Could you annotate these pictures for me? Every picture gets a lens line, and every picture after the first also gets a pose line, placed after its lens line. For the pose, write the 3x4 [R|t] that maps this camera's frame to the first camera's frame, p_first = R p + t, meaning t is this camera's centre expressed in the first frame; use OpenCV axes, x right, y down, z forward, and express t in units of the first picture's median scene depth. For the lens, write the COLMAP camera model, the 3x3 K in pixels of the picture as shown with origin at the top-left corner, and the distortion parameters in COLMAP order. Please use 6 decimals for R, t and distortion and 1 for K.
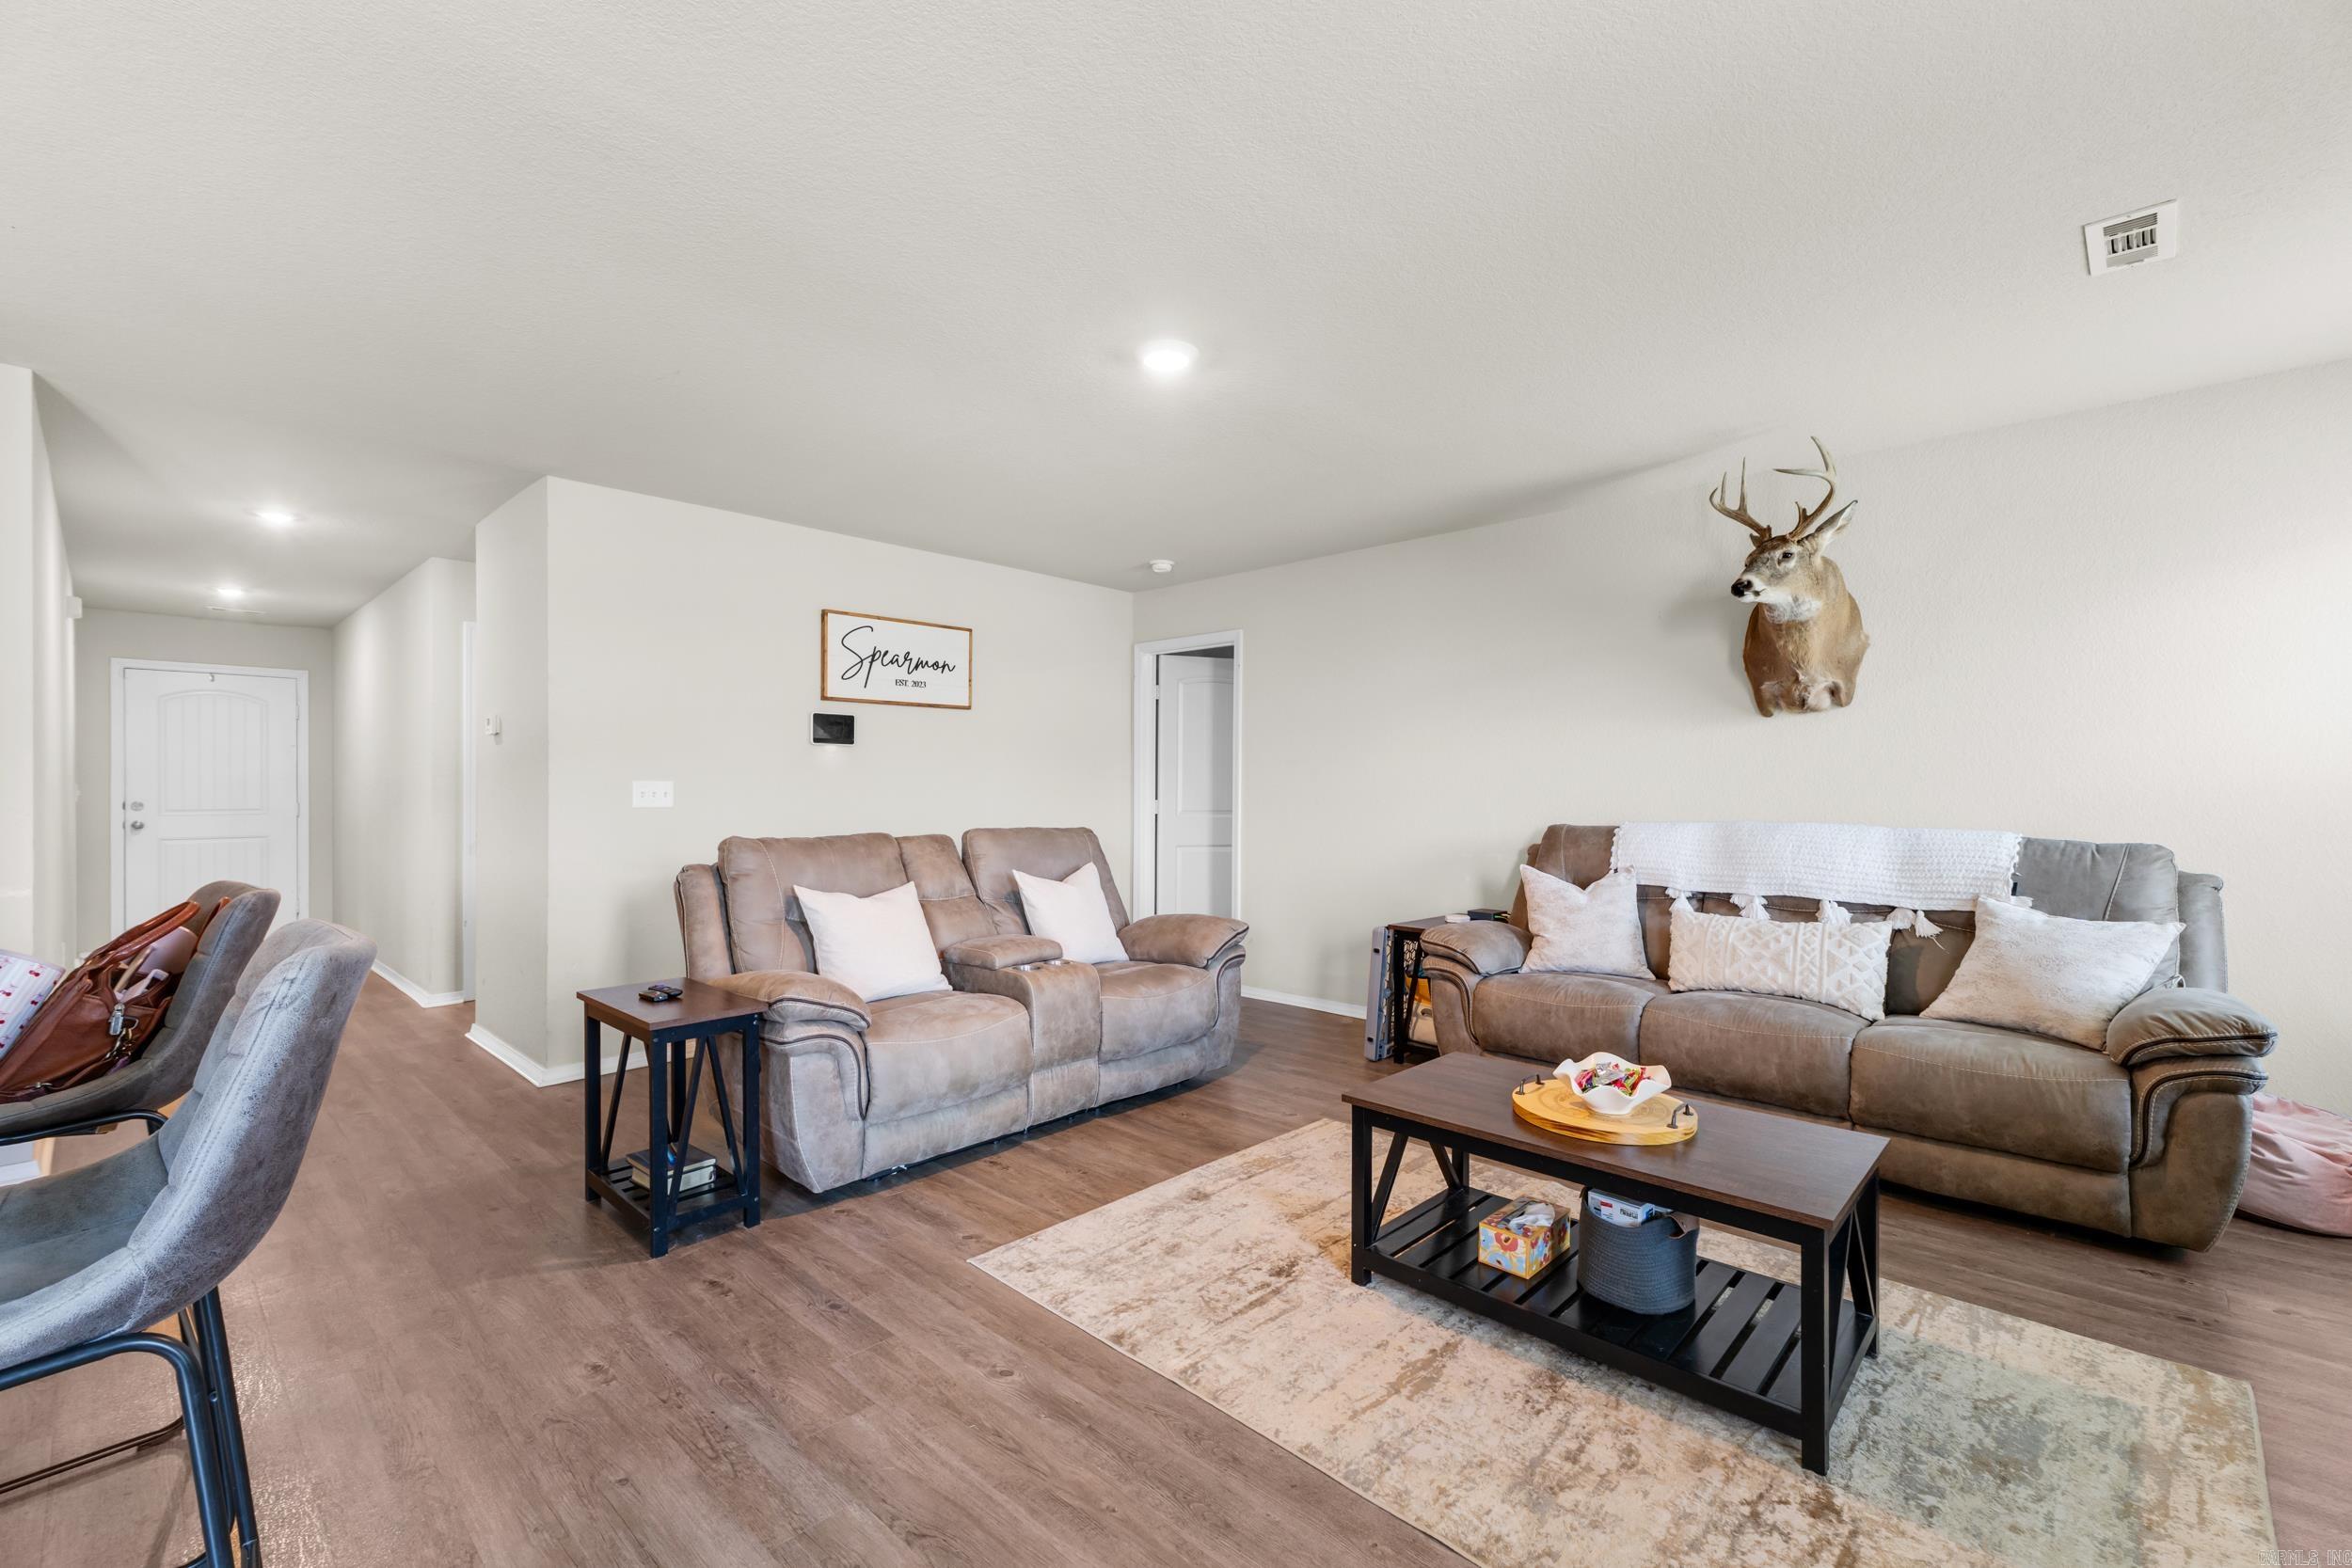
lens RADIAL K [[1007.8, 0, 1174.9], [0, 1007.8, 796.4], [0, 0, 1]] dist [0.004084, -0.000187]
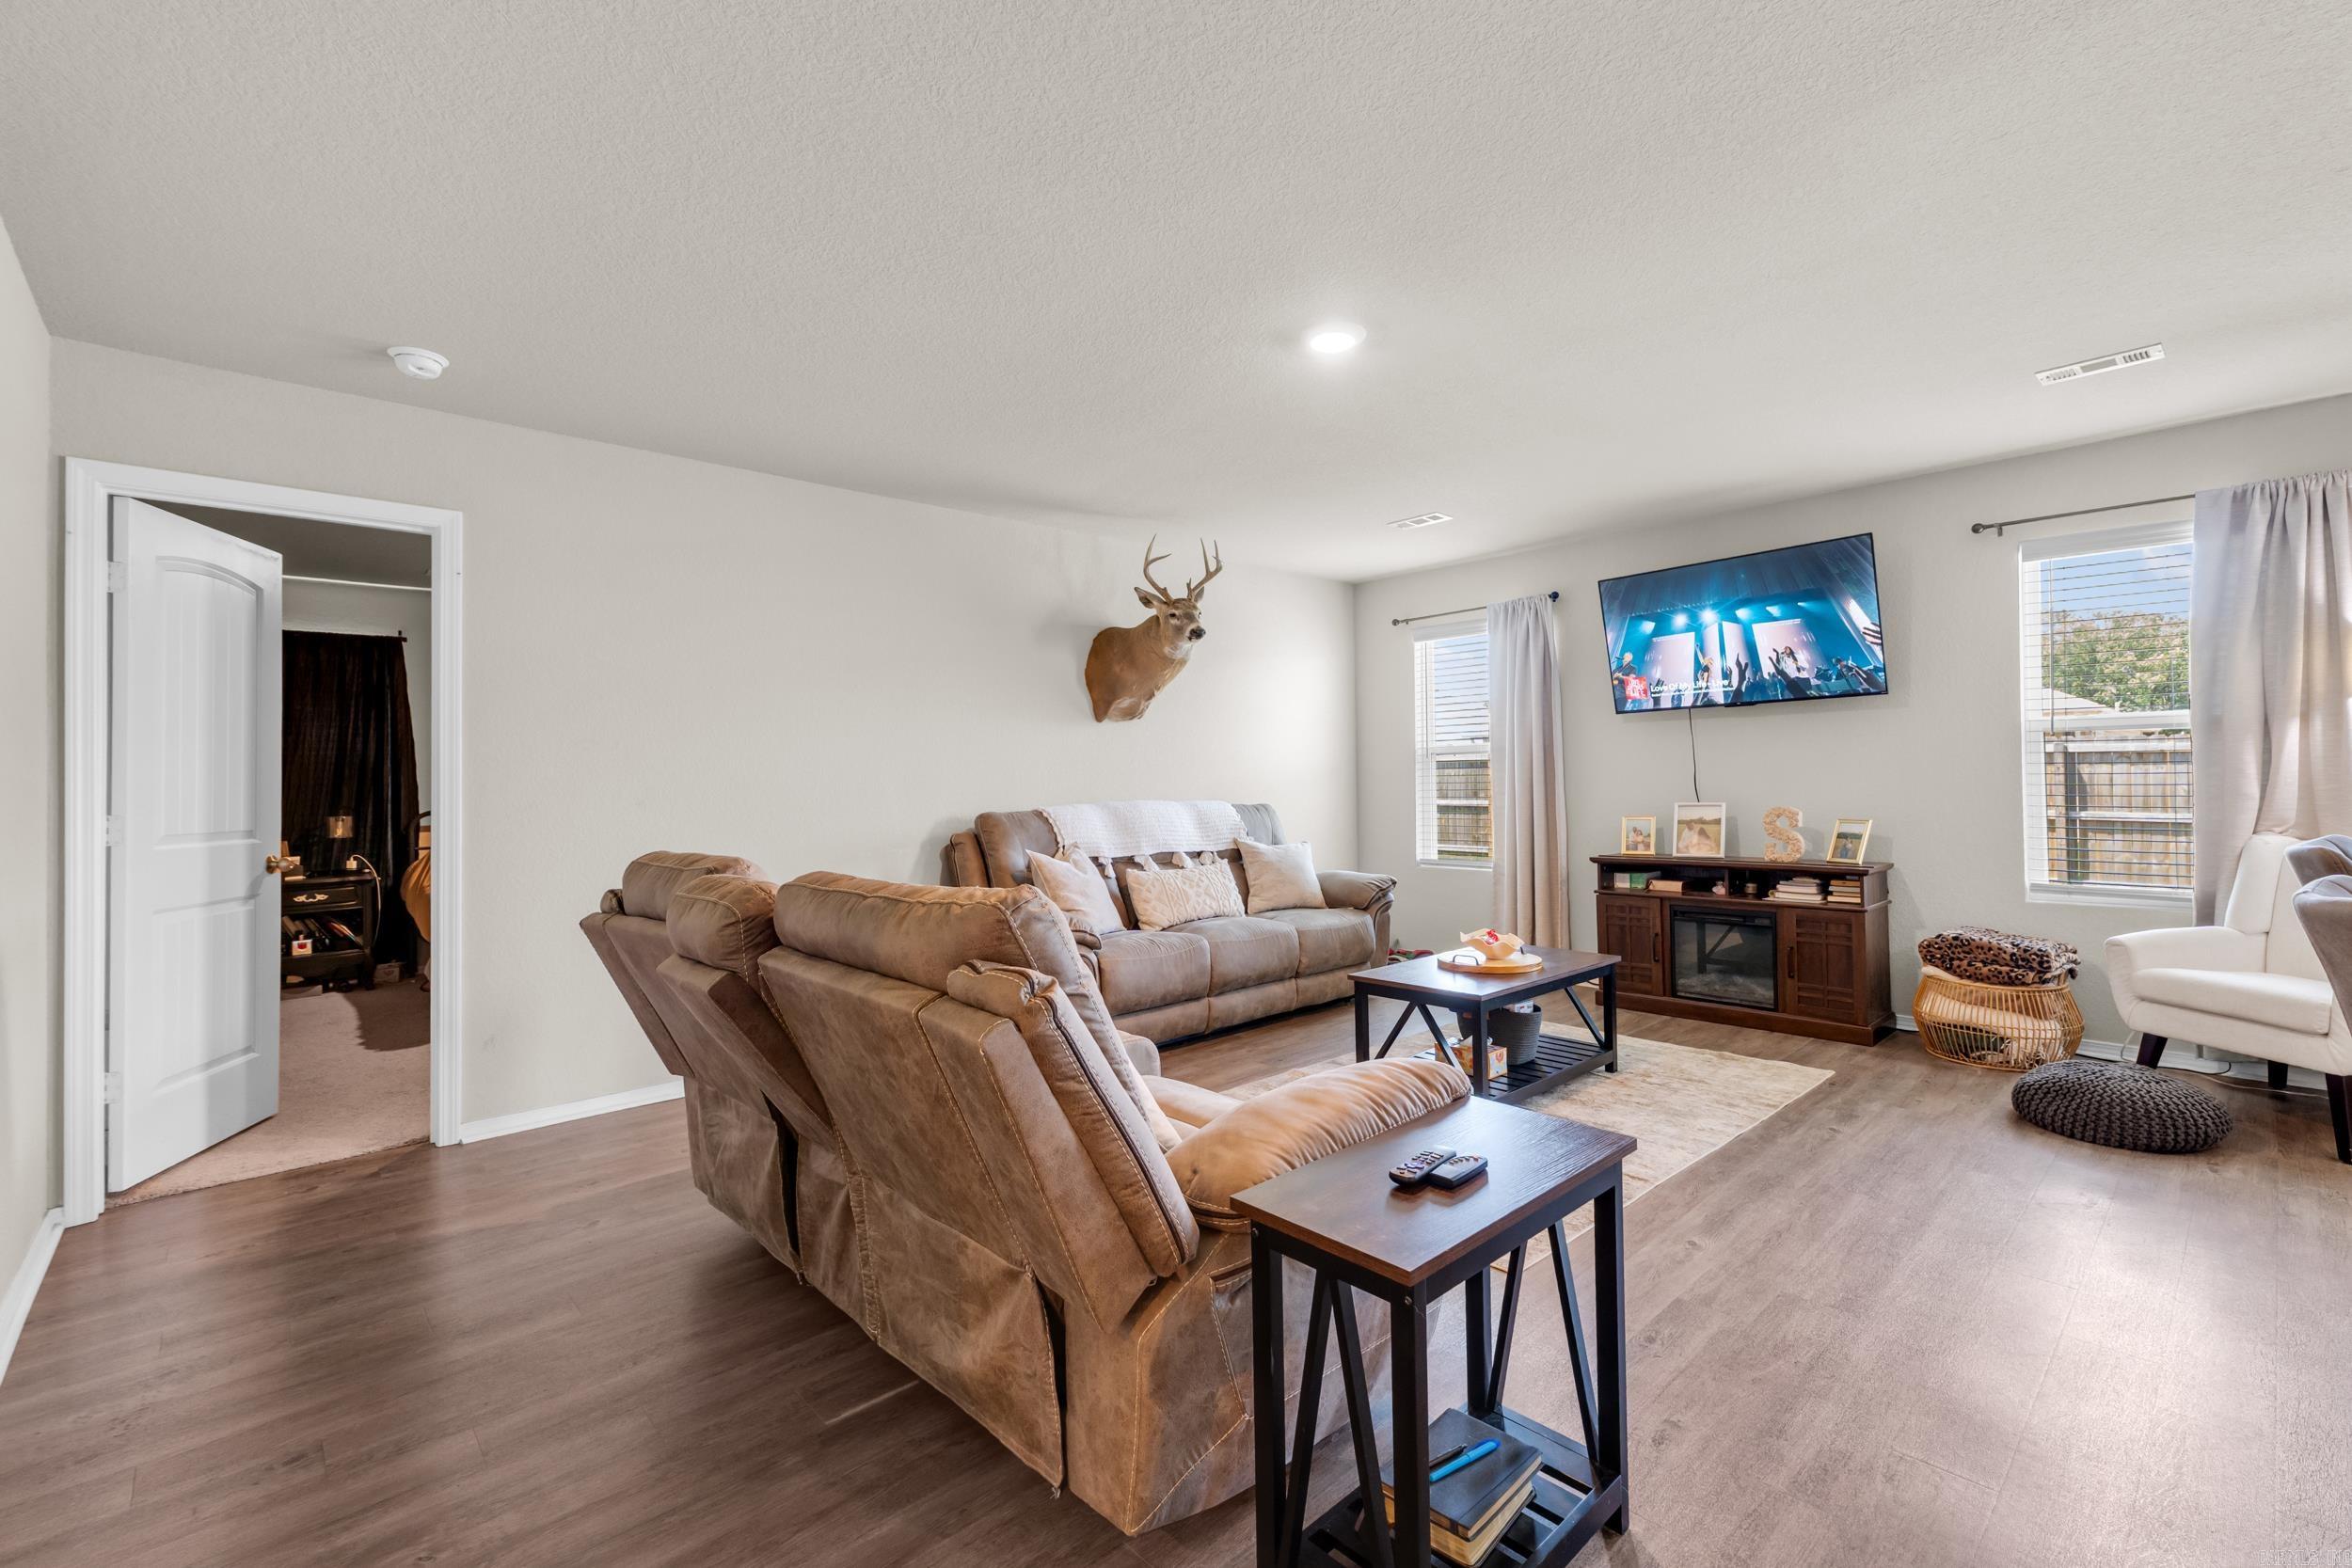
lens RADIAL K [[1007.8, 0, 1240.5], [0, 1007.8, 779.1], [0, 0, 1]] dist [0.004084, -0.000187]
pose [[0.044609, -0.006288, 0.998985, -0.797468], [0.021909, 0.999746, 0.005314, -0.006751], [-0.998764, 0.021649, 0.044735, 0.834459]]
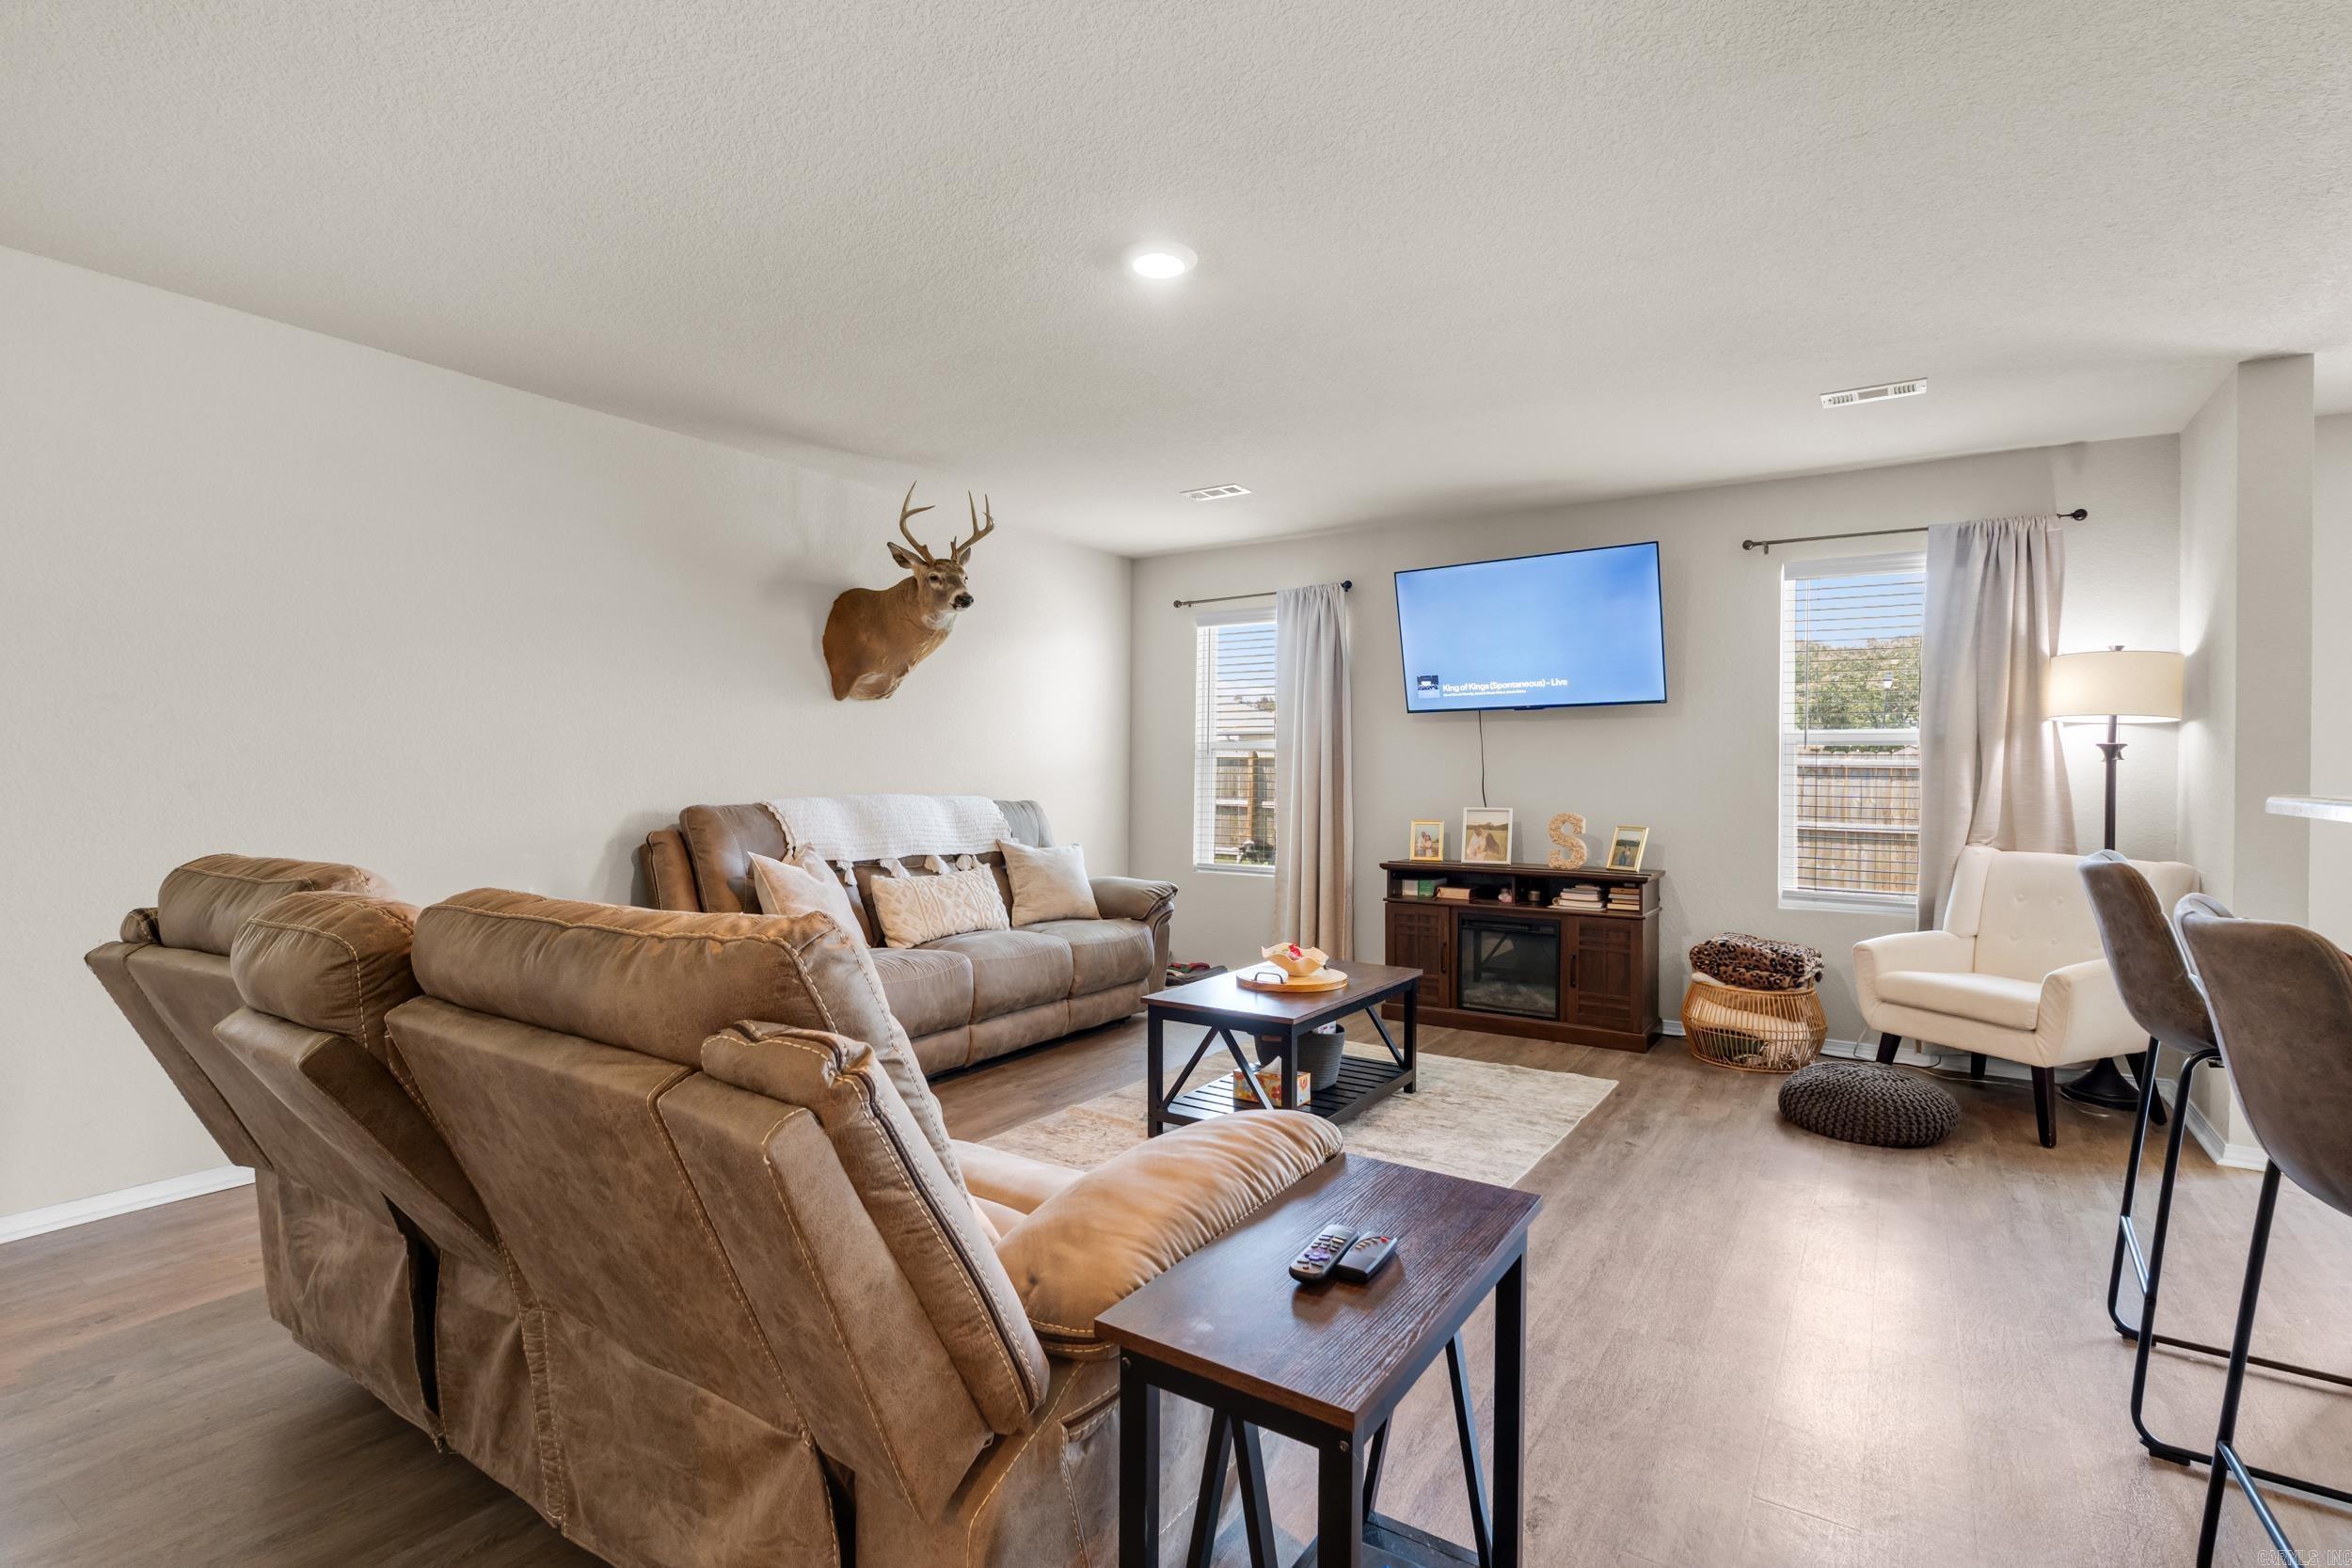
lens RADIAL K [[1092.5, 0, 1237.5], [0, 1092.5, 780.2], [0, 0, 1]] dist [-0.007054, -0.000615]
pose [[-0.183526, -0.012703, 0.982933, -0.720507], [-0.003242, 0.999919, 0.012318, -0.006158], [-0.983009, -0.000926, -0.183553, 0.883544]]
